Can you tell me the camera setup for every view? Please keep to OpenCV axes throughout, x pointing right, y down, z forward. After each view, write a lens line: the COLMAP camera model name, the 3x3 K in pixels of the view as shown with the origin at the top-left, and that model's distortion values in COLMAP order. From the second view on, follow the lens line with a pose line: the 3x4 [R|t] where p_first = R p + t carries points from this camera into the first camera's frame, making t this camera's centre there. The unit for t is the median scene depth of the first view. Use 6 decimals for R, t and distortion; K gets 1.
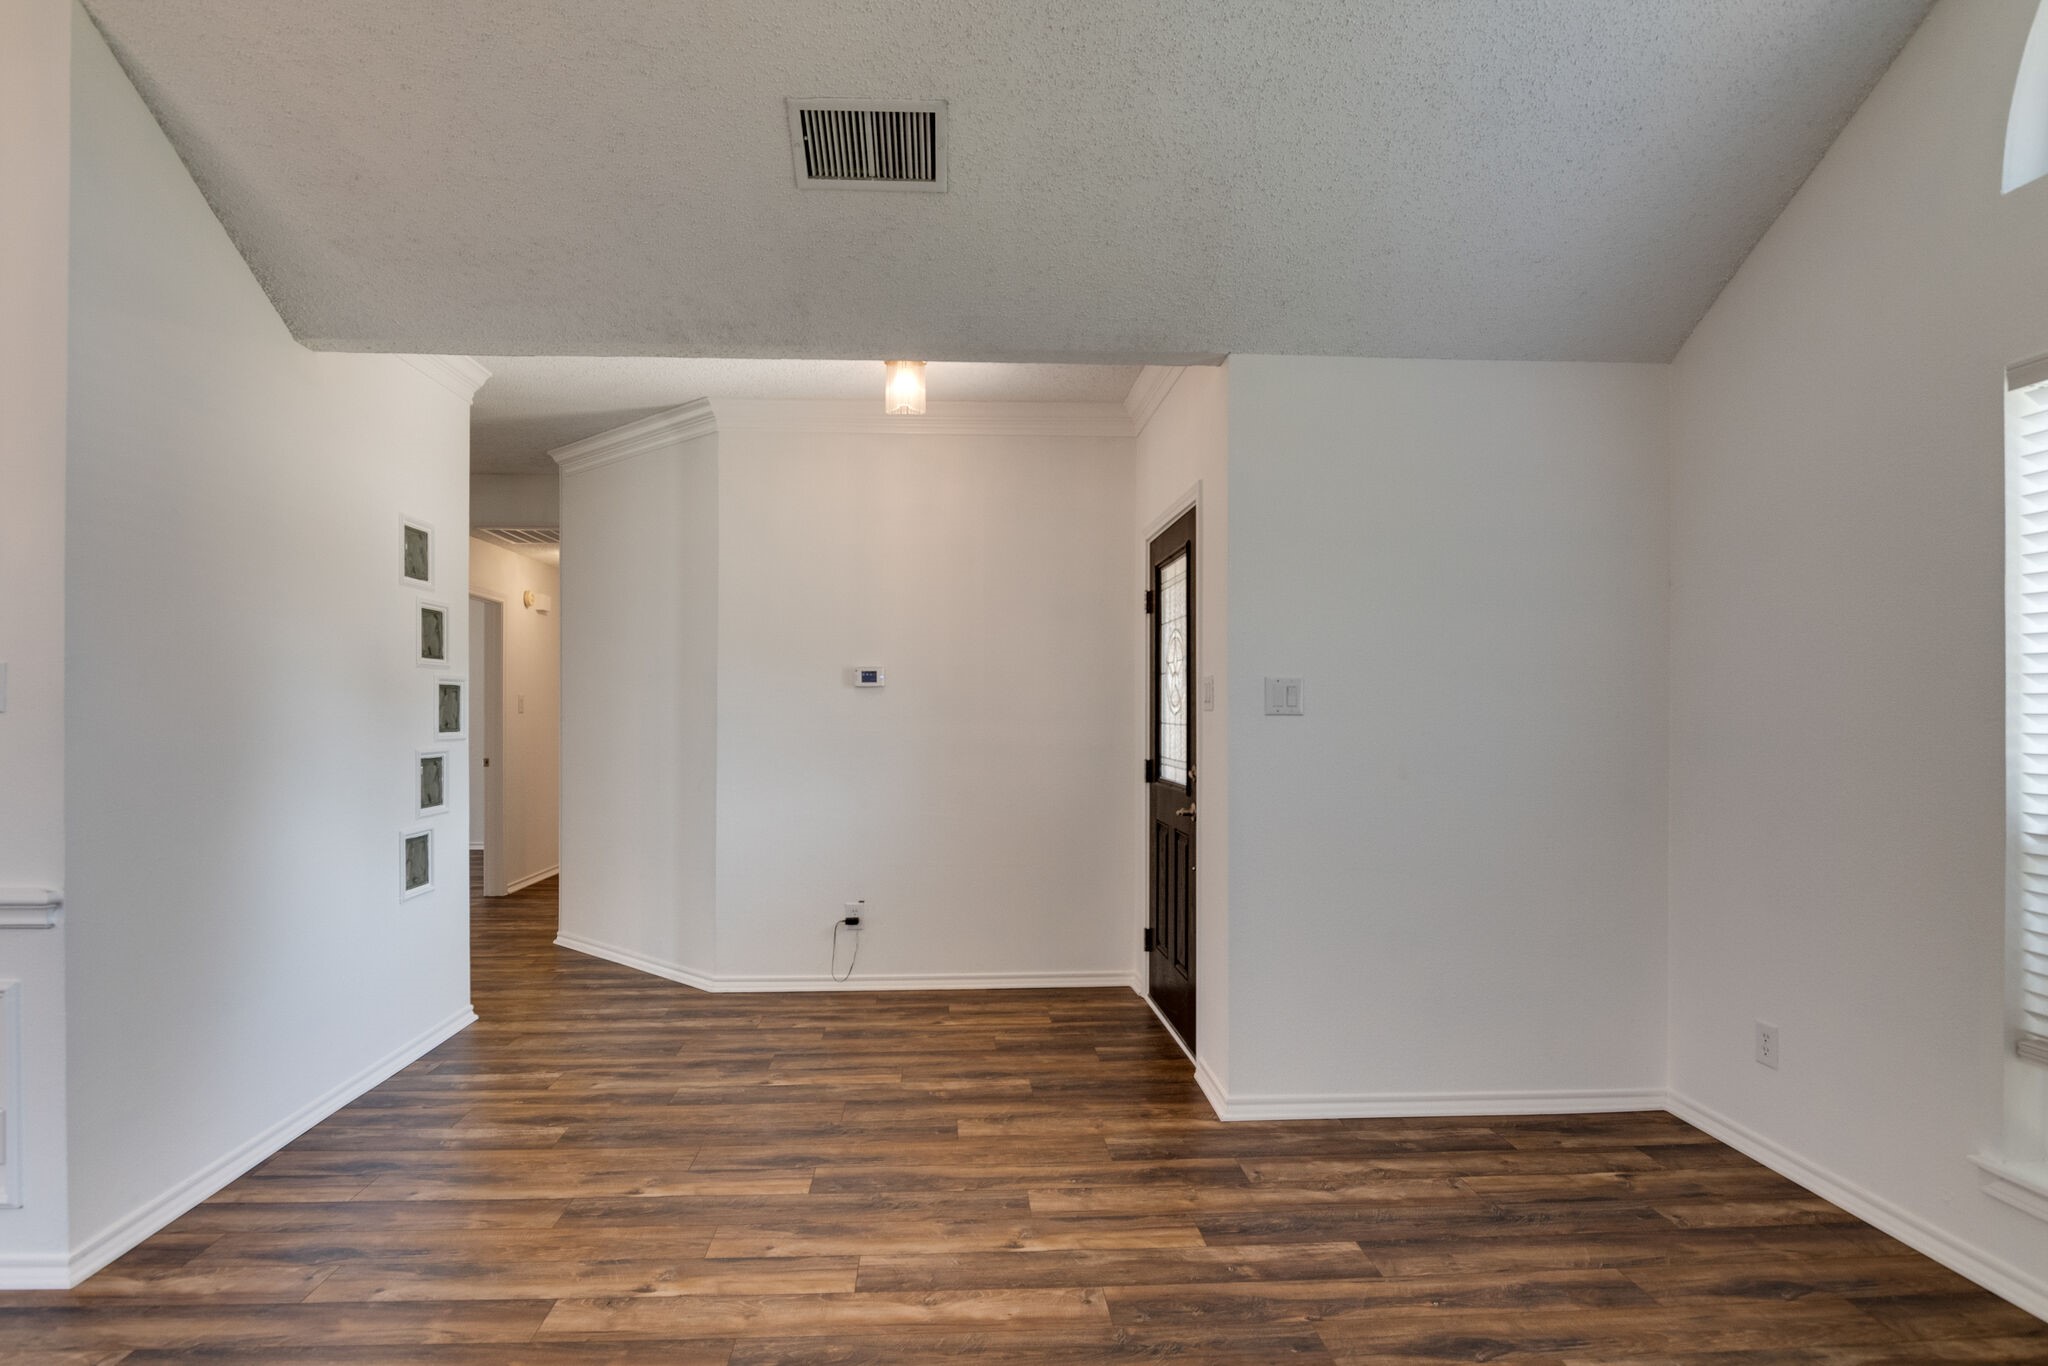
lens RADIAL K [[1037.1, 0, 987.4], [0, 1037.1, 724.7], [0, 0, 1]] dist [-0.009822, 0.001059]
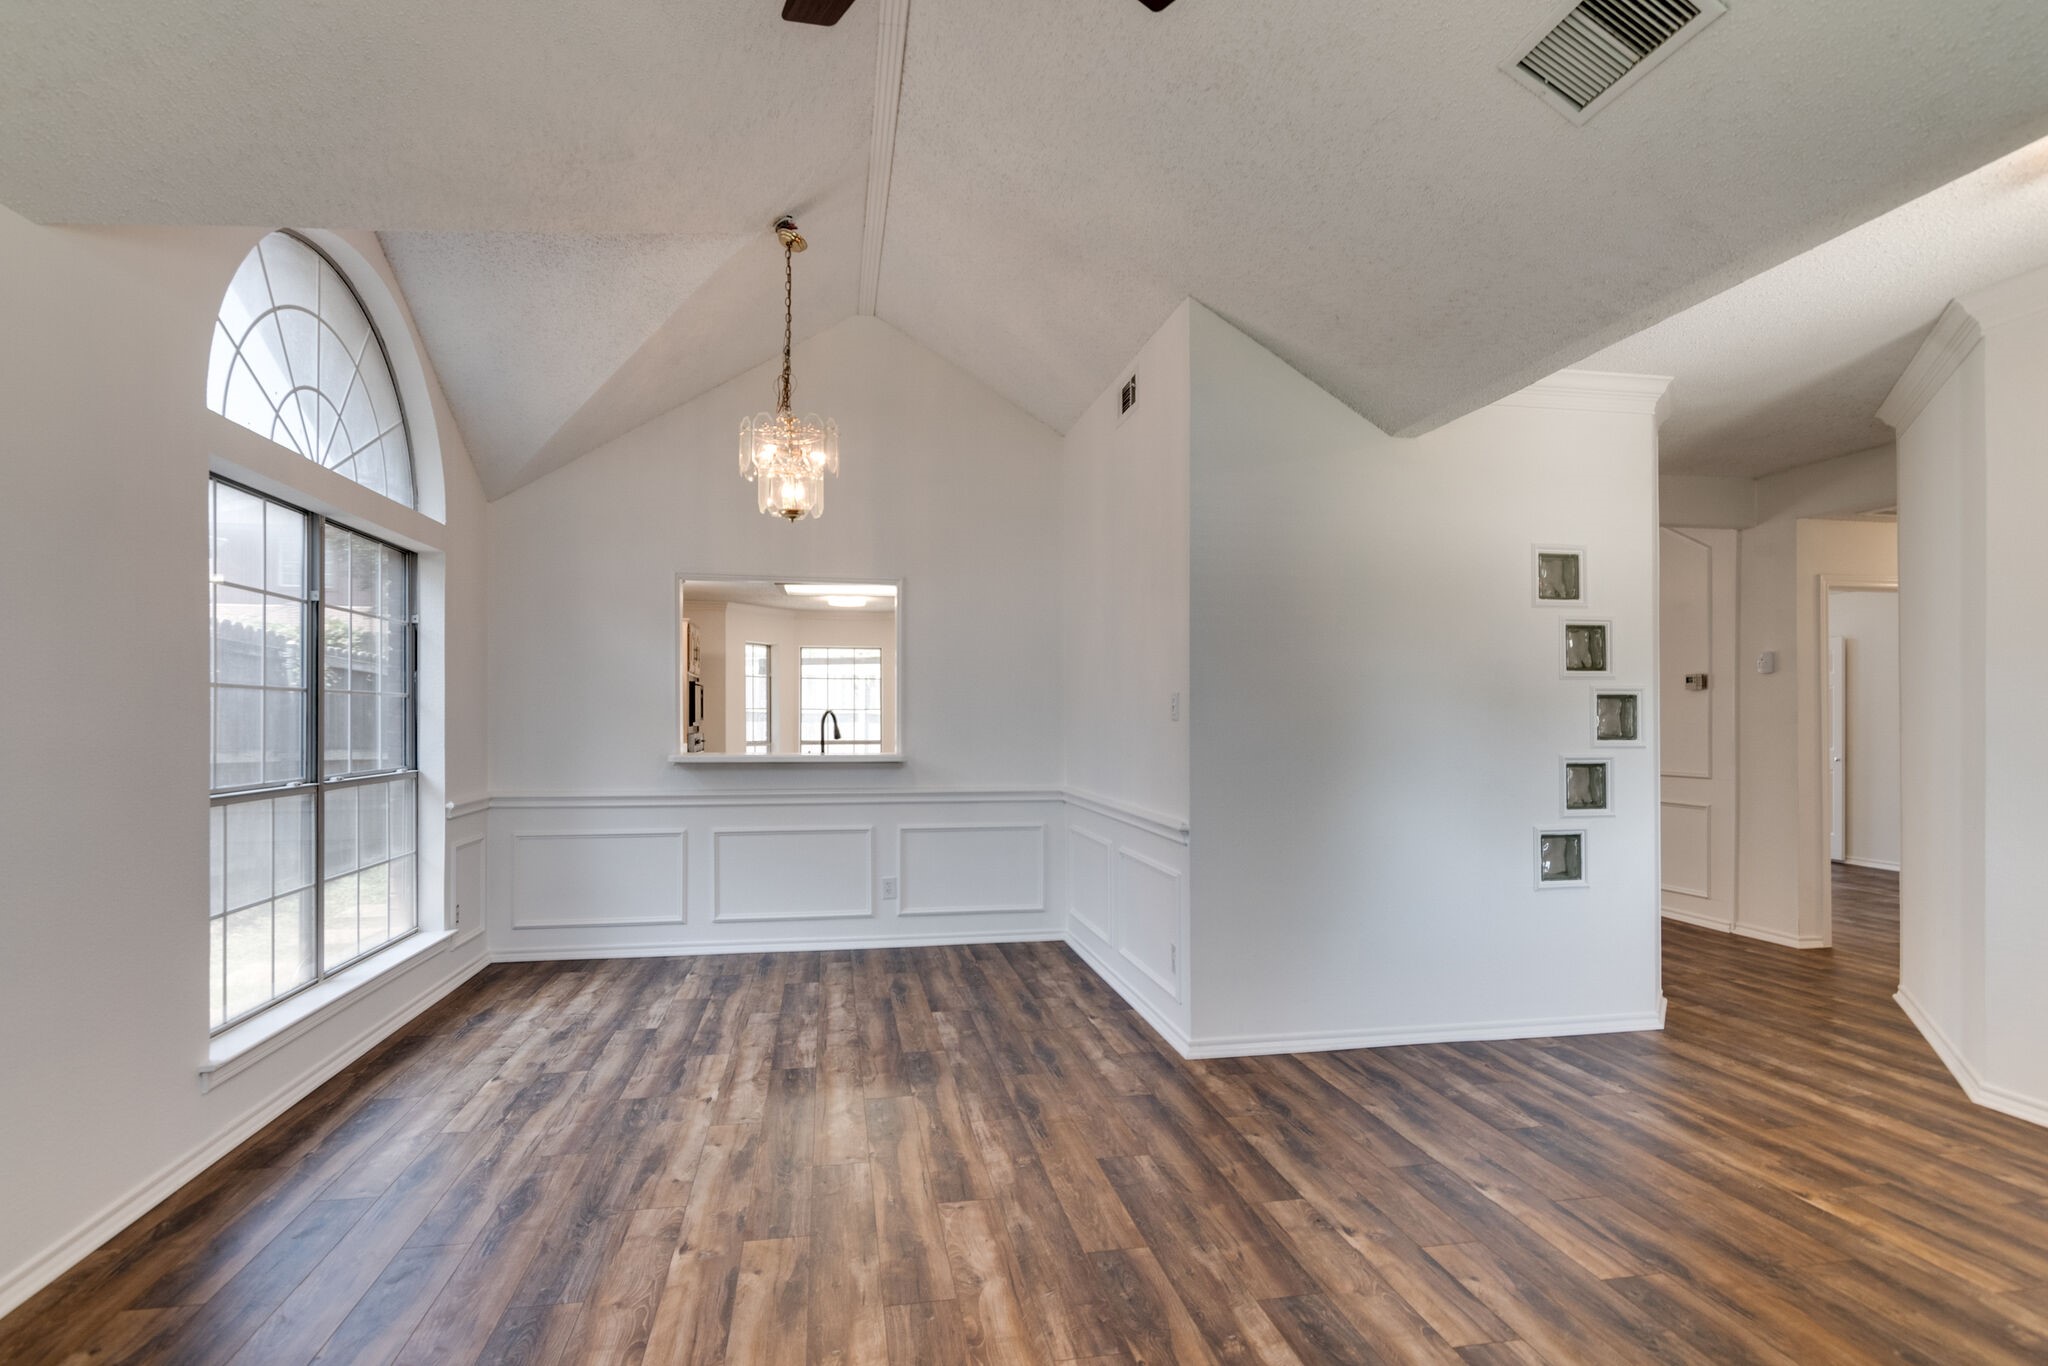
lens RADIAL K [[989.1, 0, 1016.9], [0, 989.1, 731.5], [0, 0, 1]] dist [-0.005145, -0.003349]
pose [[0.134419, 0.009715, -0.990877, 0.492384], [-0.011200, 0.999903, 0.008284, -0.003283], [0.990861, 0.009984, 0.134515, 0.351738]]
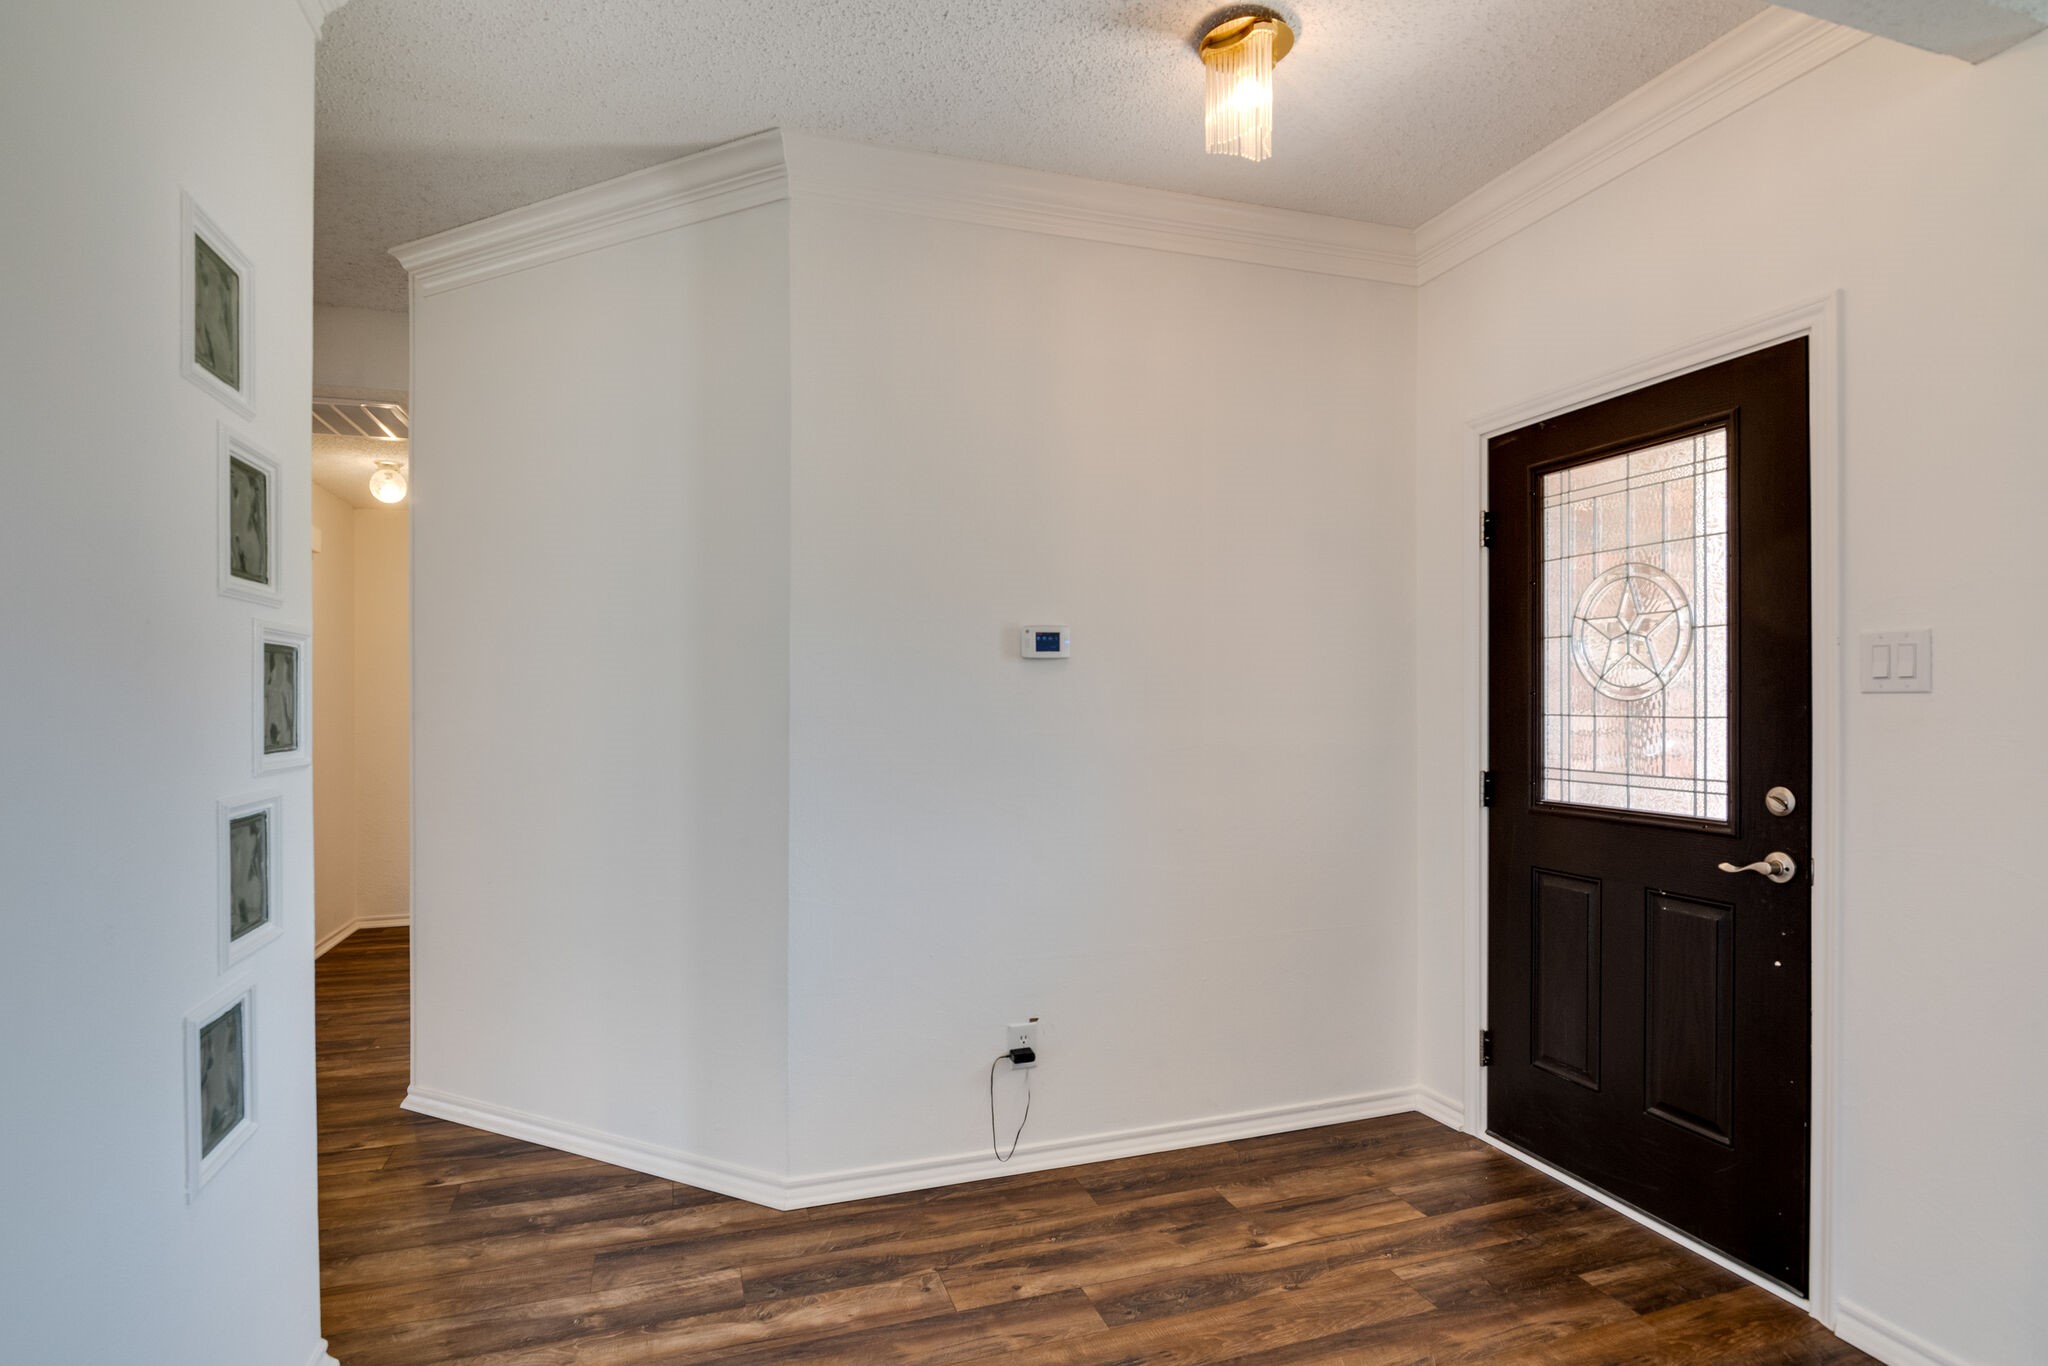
lens RADIAL K [[1037.1, 0, 1014.9], [0, 1037.1, 702.2], [0, 0, 1]] dist [-0.009822, 0.001059]
pose [[0.965232, -0.007419, 0.261290, -0.435296], [0.010299, 0.999900, -0.009653, -0.008774], [-0.261192, 0.012009, 0.965212, 0.649798]]
